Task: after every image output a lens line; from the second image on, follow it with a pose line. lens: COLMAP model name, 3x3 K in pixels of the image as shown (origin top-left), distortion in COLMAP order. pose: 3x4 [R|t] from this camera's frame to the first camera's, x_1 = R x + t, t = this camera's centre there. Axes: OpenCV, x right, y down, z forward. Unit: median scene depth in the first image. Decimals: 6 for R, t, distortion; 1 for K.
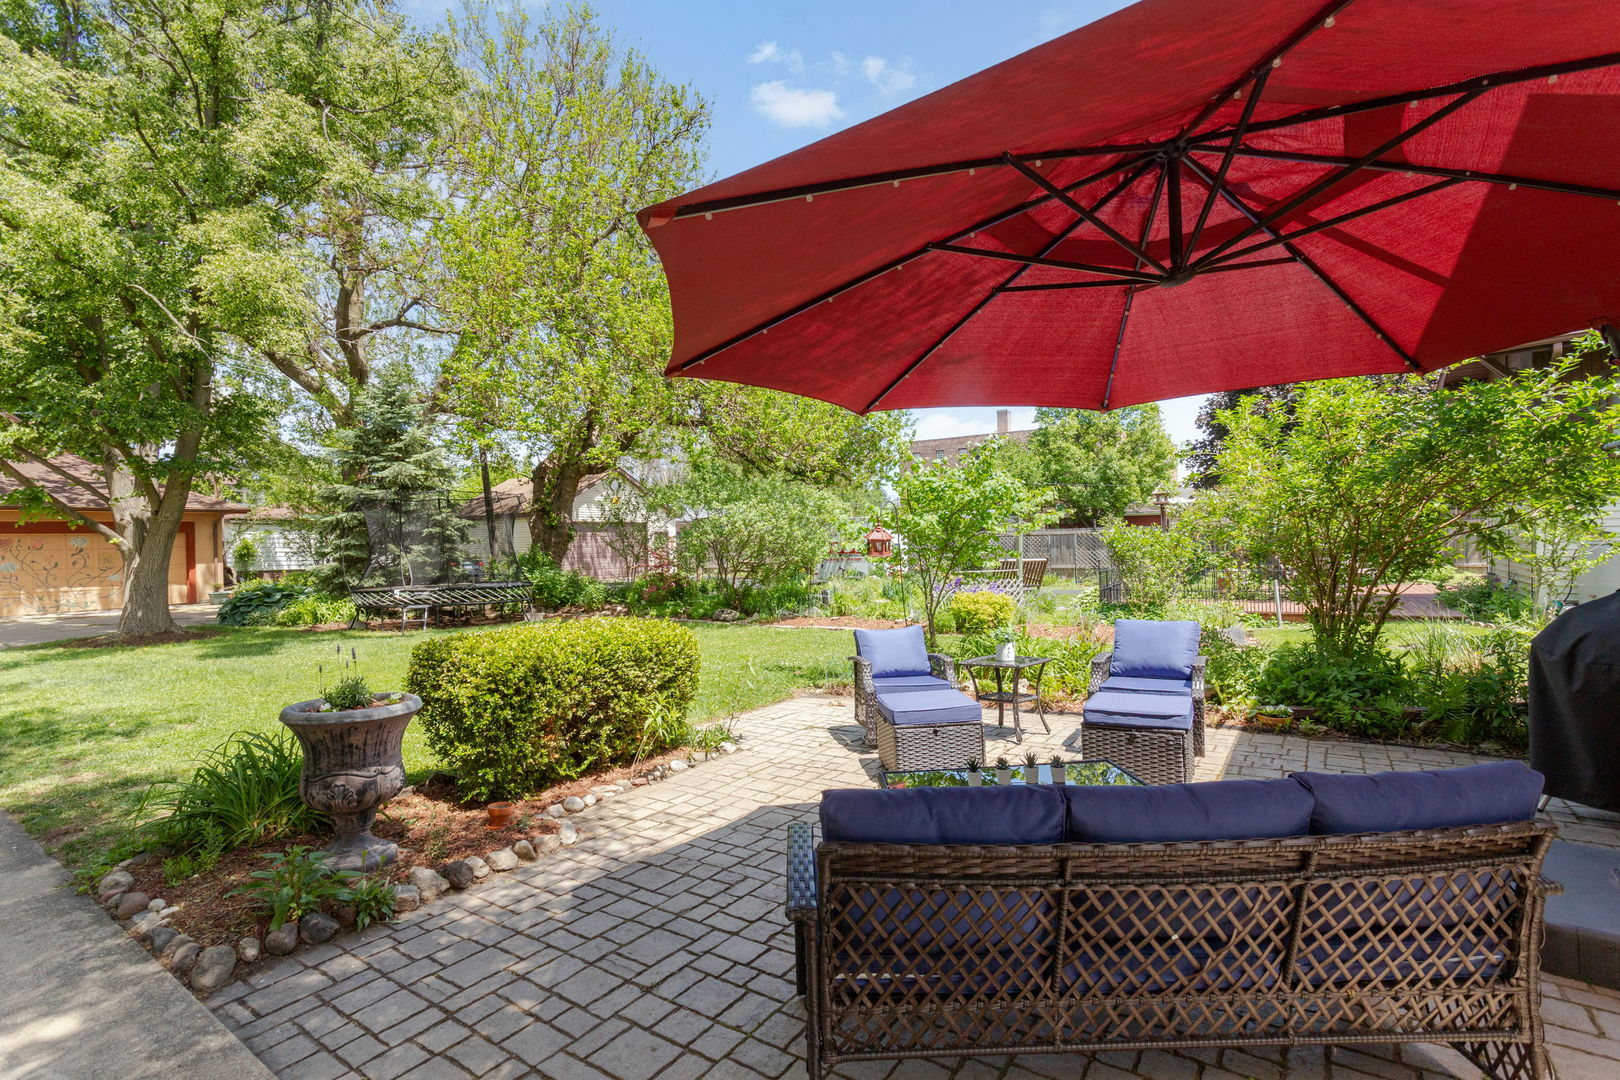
lens RADIAL K [[790.7, 0, 810.0], [0, 790.7, 540.0], [0, 0, 1]] dist [-0.003757, 0.000081]
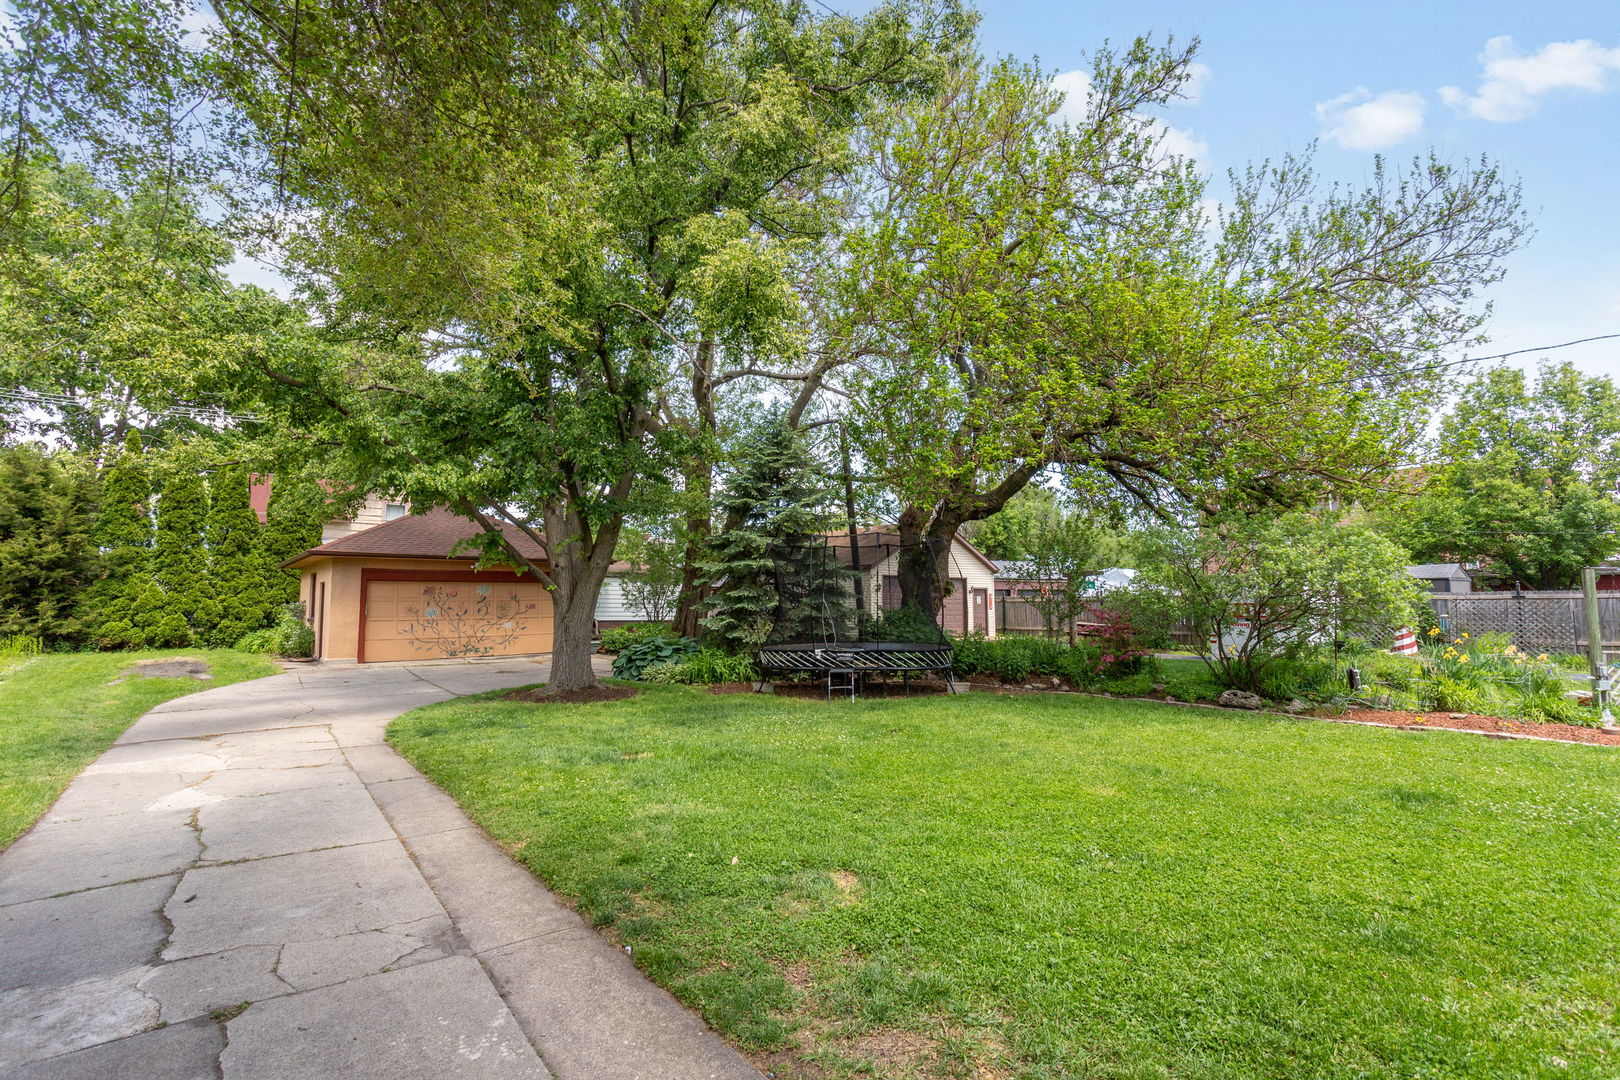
lens RADIAL K [[766.7, 0, 810.0], [0, 766.7, 540.0], [0, 0, 1]] dist [0.003708, 0.000793]
pose [[0.963564, -0.006162, -0.267406, -0.191561], [-0.013571, 0.997320, -0.071886, 0.002497], [0.267133, 0.072896, 0.960899, 0.110762]]
